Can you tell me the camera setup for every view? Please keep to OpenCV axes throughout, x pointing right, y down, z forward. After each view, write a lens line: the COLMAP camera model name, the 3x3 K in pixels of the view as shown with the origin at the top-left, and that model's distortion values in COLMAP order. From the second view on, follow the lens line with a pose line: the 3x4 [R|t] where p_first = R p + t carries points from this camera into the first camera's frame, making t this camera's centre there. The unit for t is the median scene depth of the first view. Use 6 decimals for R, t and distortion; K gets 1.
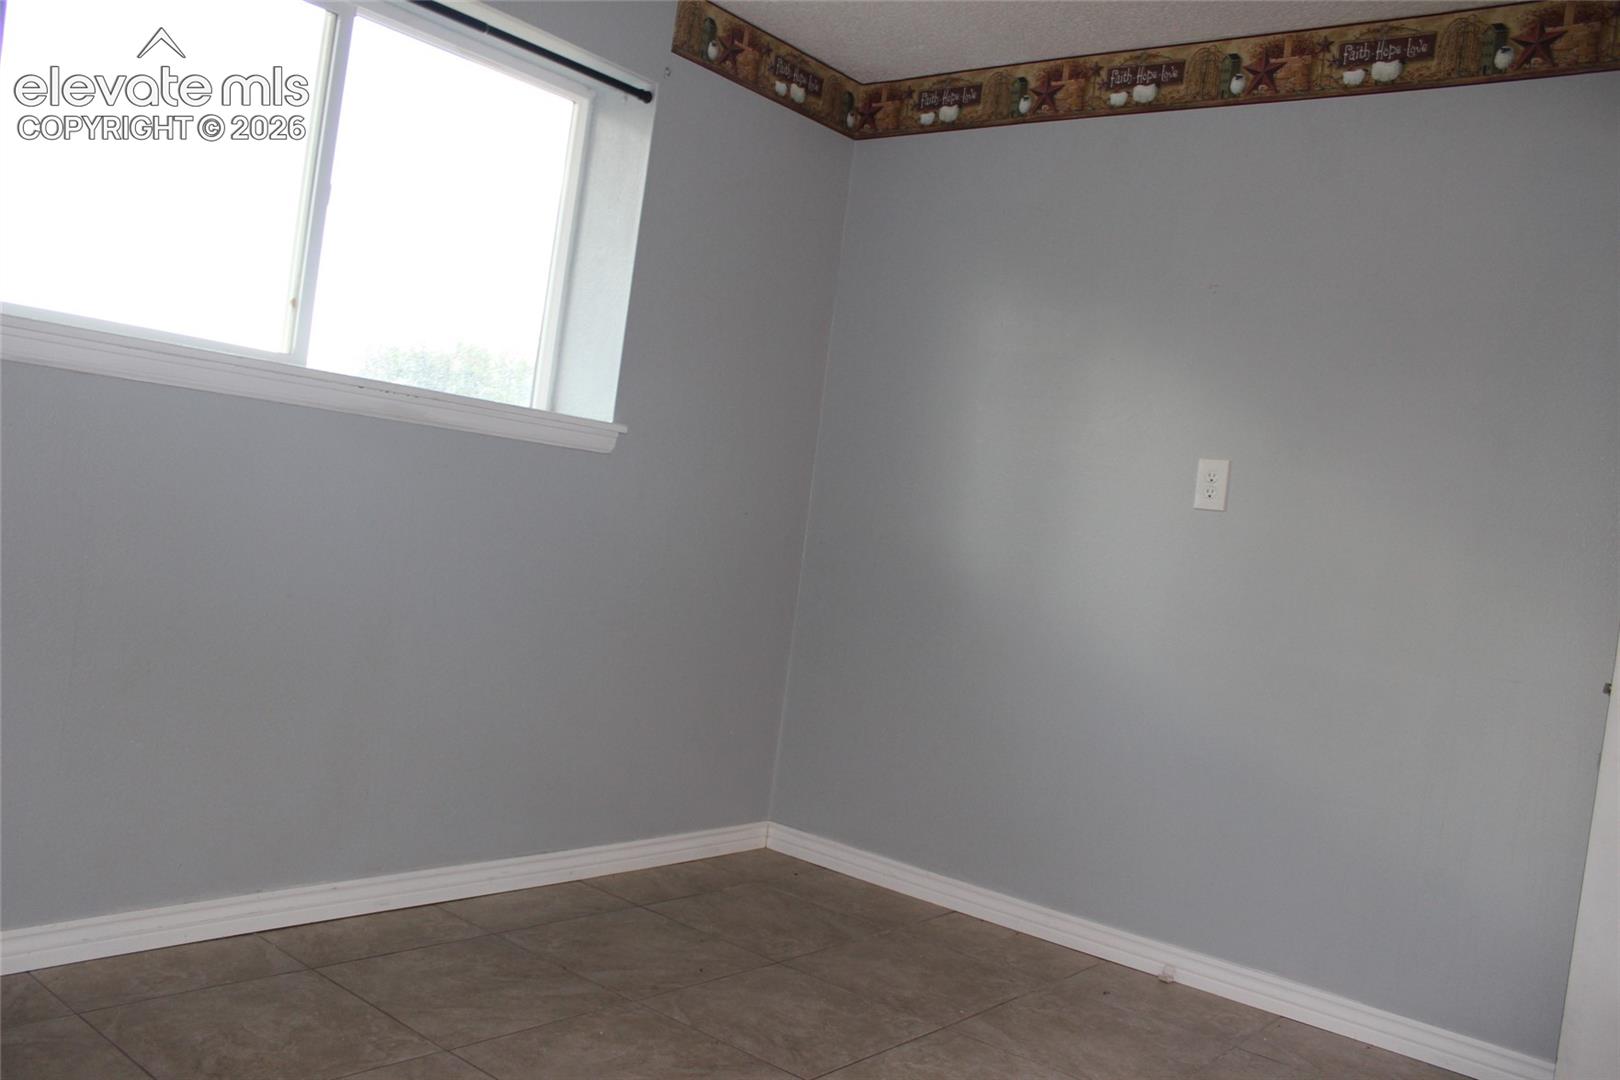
lens RADIAL K [[1337.3, 0, 805.3], [0, 1337.3, 546.7], [0, 0, 1]] dist [-0.119791, 0.066267]
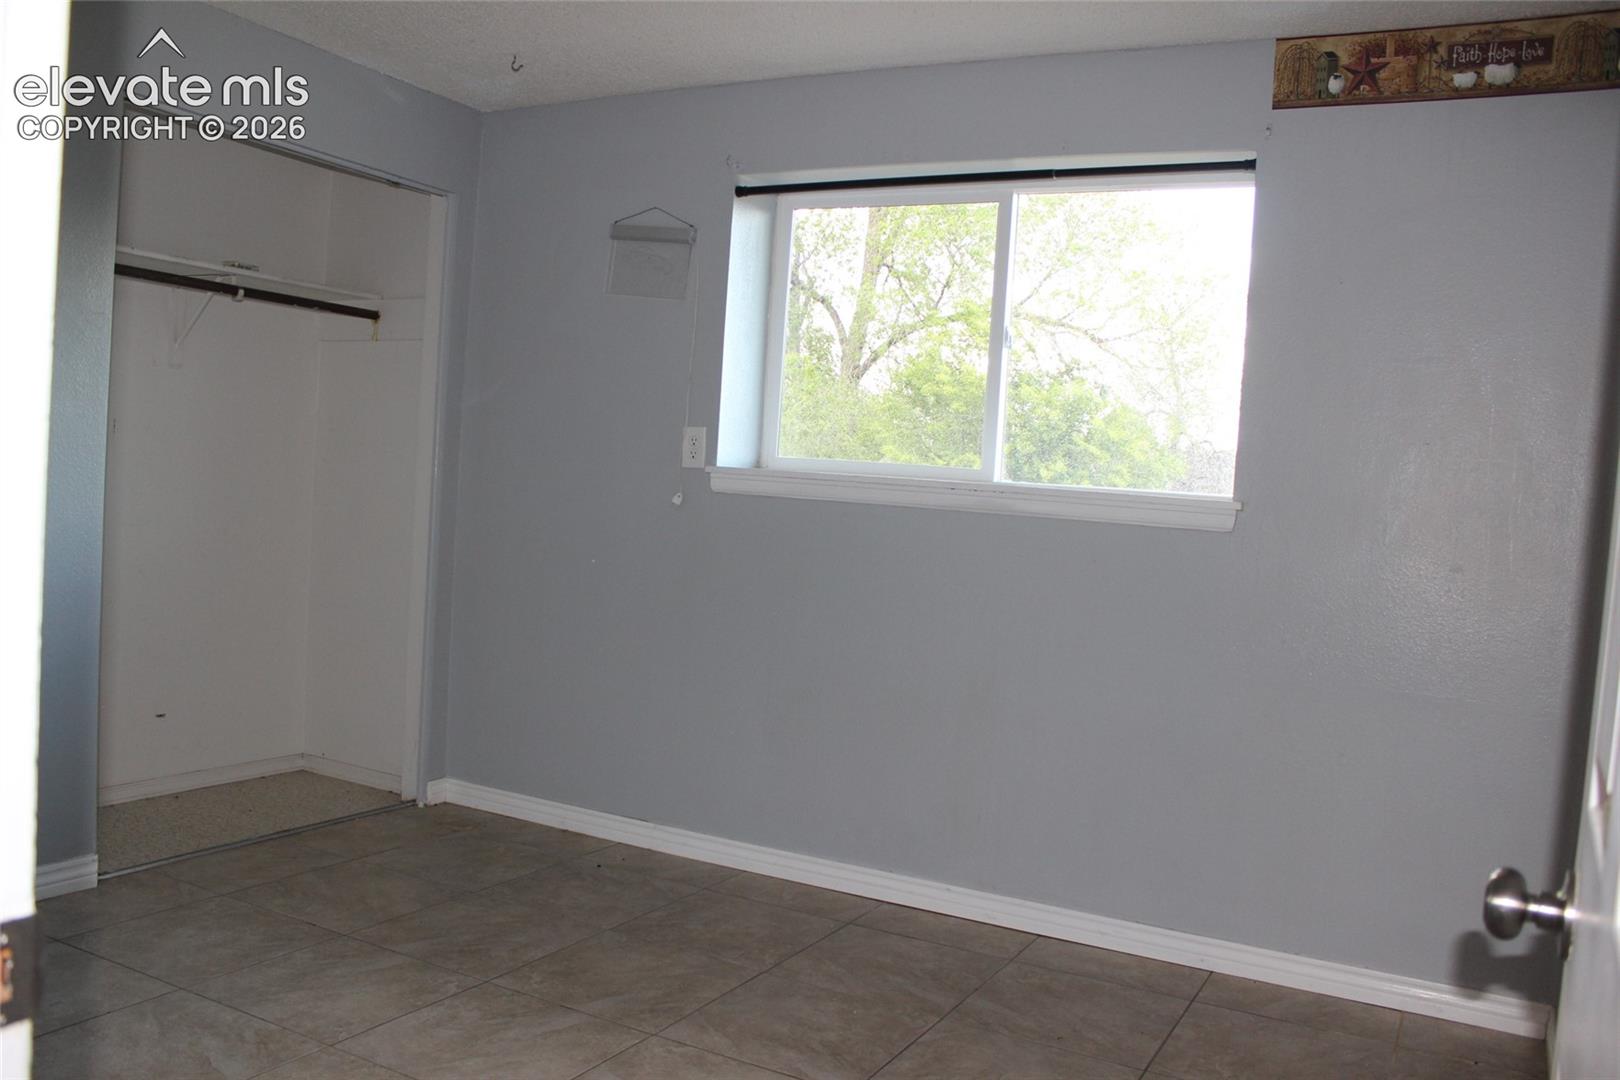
lens RADIAL K [[1337.3, 0, 802.7], [0, 1337.3, 543.8], [0, 0, 1]] dist [-0.119791, 0.066267]
pose [[0.188174, -0.069479, -0.979675, 0.801278], [-0.062308, 0.994641, -0.082509, 0.041584], [0.980157, 0.076568, 0.182837, 0.553761]]
